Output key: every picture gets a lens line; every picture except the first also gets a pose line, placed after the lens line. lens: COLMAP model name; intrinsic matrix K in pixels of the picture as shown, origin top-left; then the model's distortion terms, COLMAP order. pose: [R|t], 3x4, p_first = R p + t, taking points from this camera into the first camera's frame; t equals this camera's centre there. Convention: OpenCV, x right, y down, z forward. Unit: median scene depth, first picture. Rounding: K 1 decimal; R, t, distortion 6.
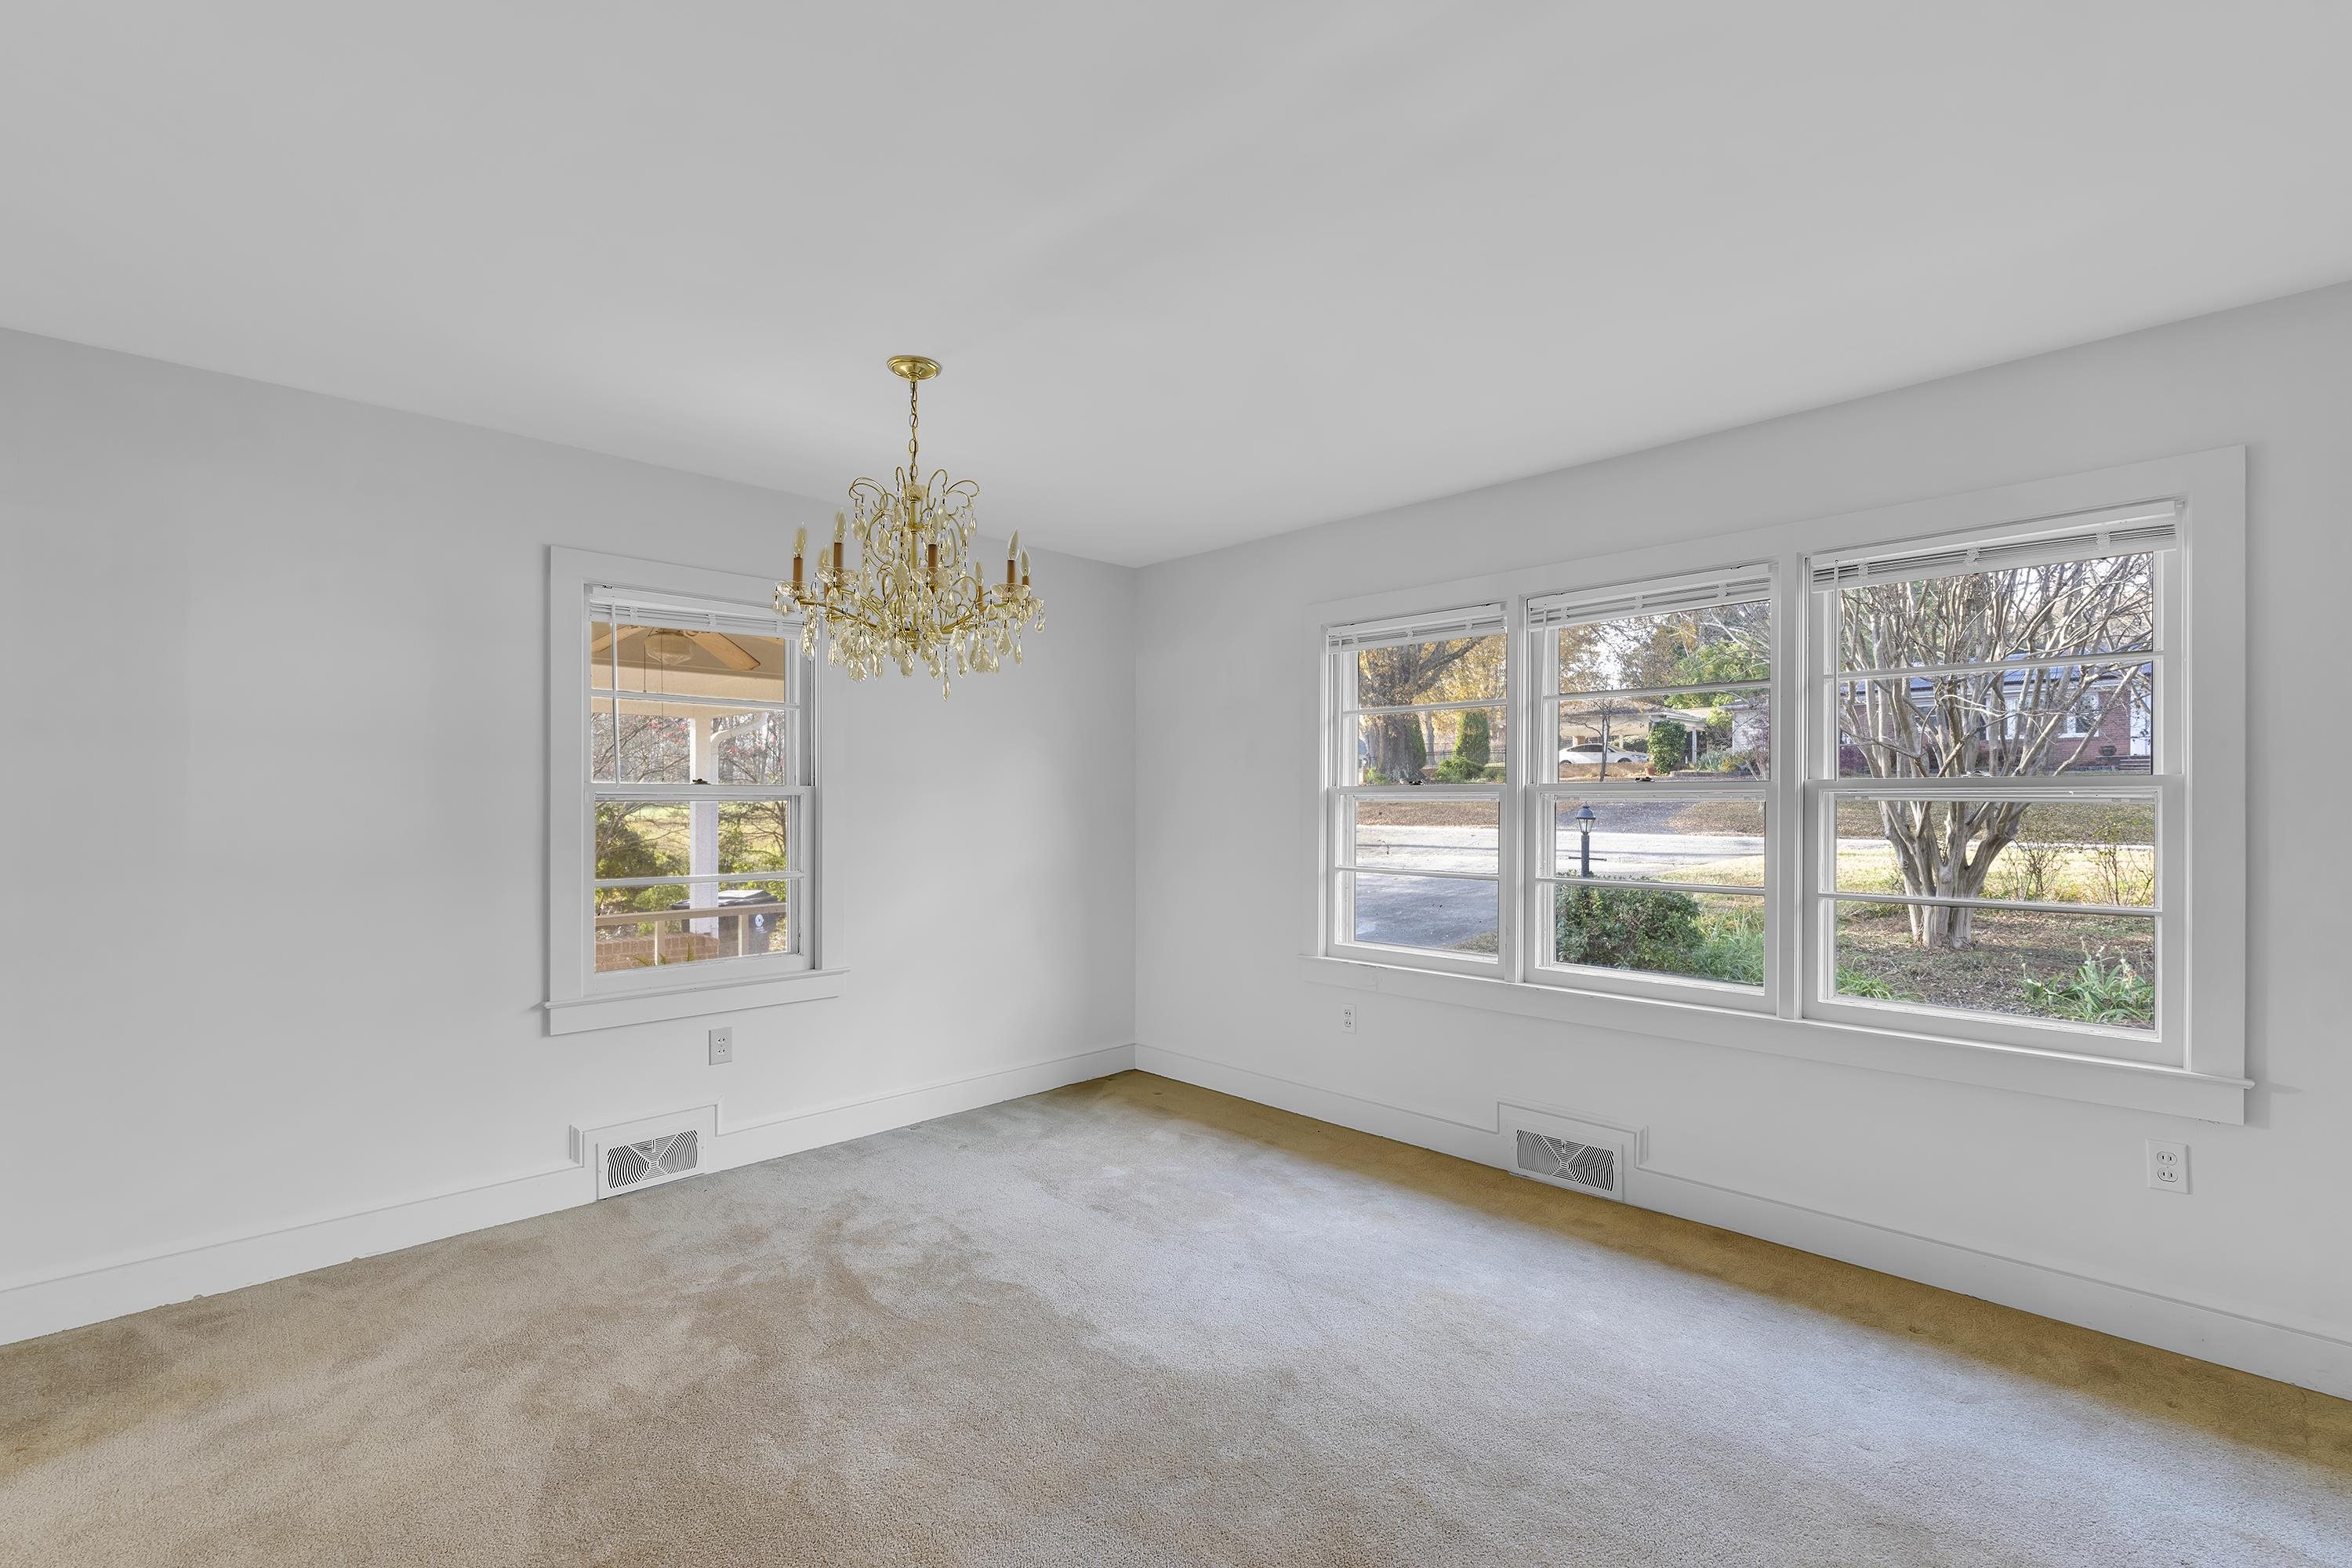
lens RADIAL K [[1030.8, 0, 1174.1], [0, 1030.8, 793.0], [0, 0, 1]] dist [-0.003125, -0.000341]
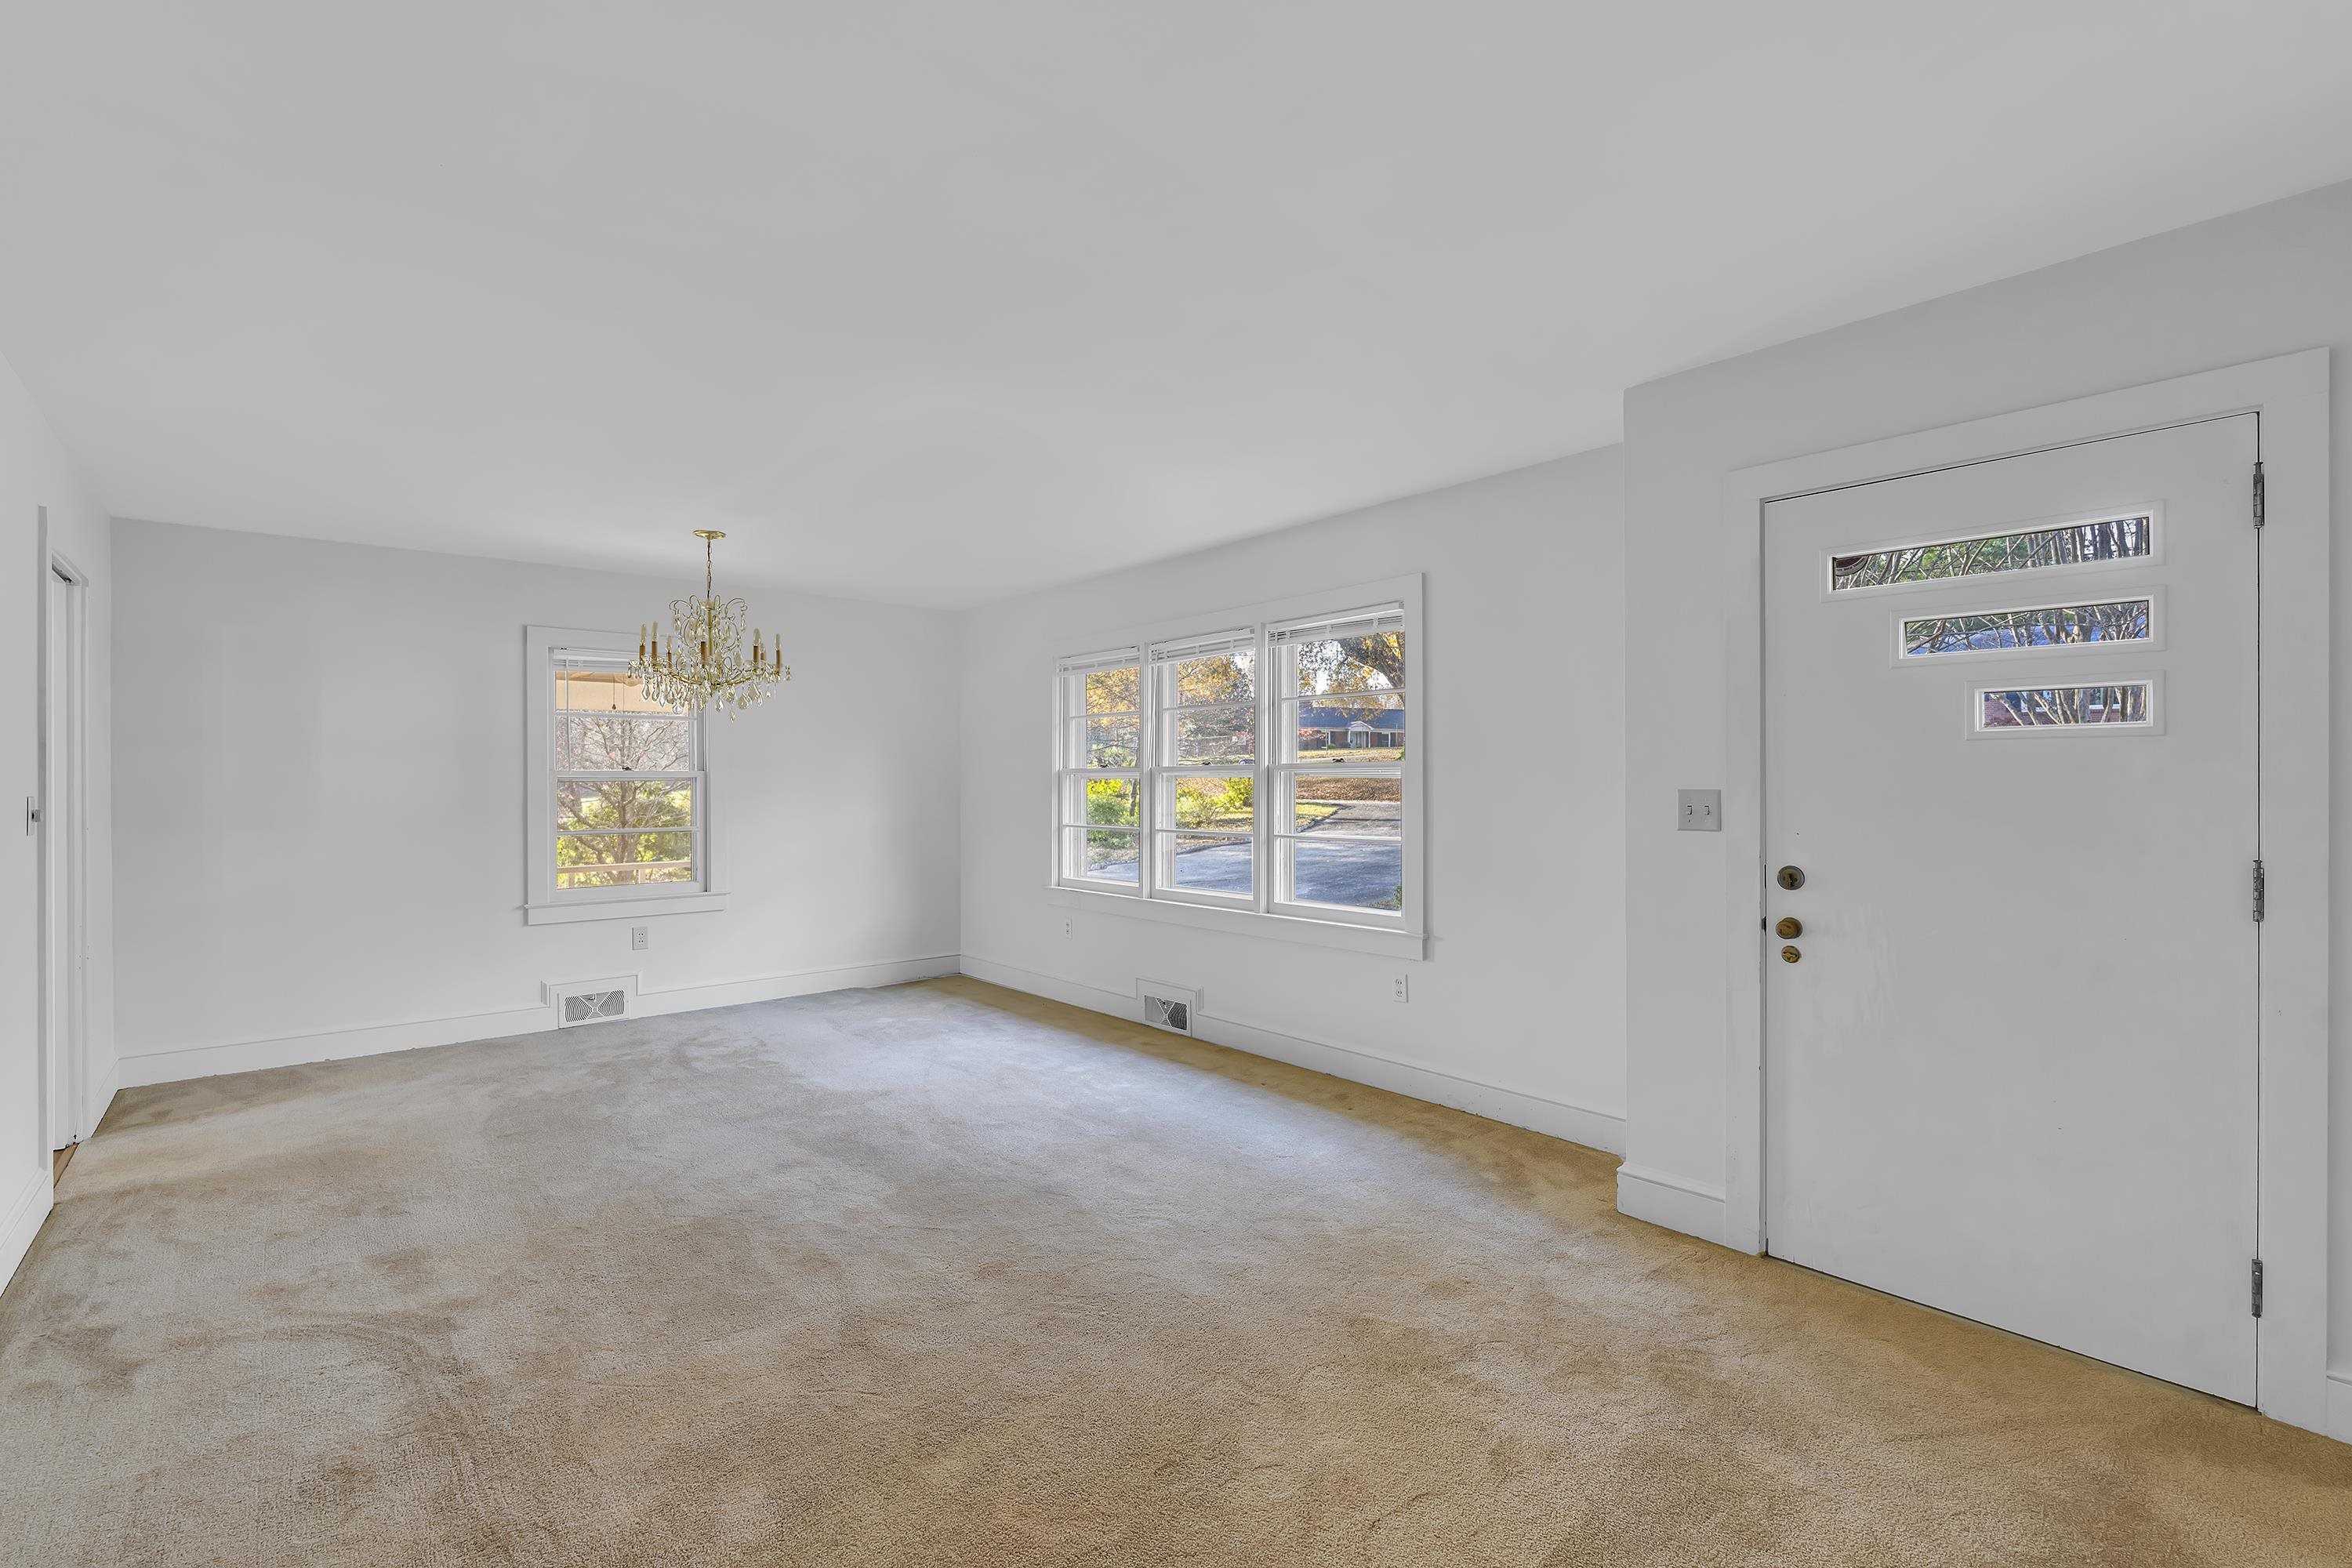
lens RADIAL K [[1048.3, 0, 1176.0], [0, 1048.3, 771.4], [0, 0, 1]] dist [-0.002246, -0.000273]
pose [[0.997577, -0.006755, -0.069238, 0.527248], [0.006768, 0.999977, -0.000046, -0.002095], [0.069237, -0.000423, 0.997600, -0.578172]]
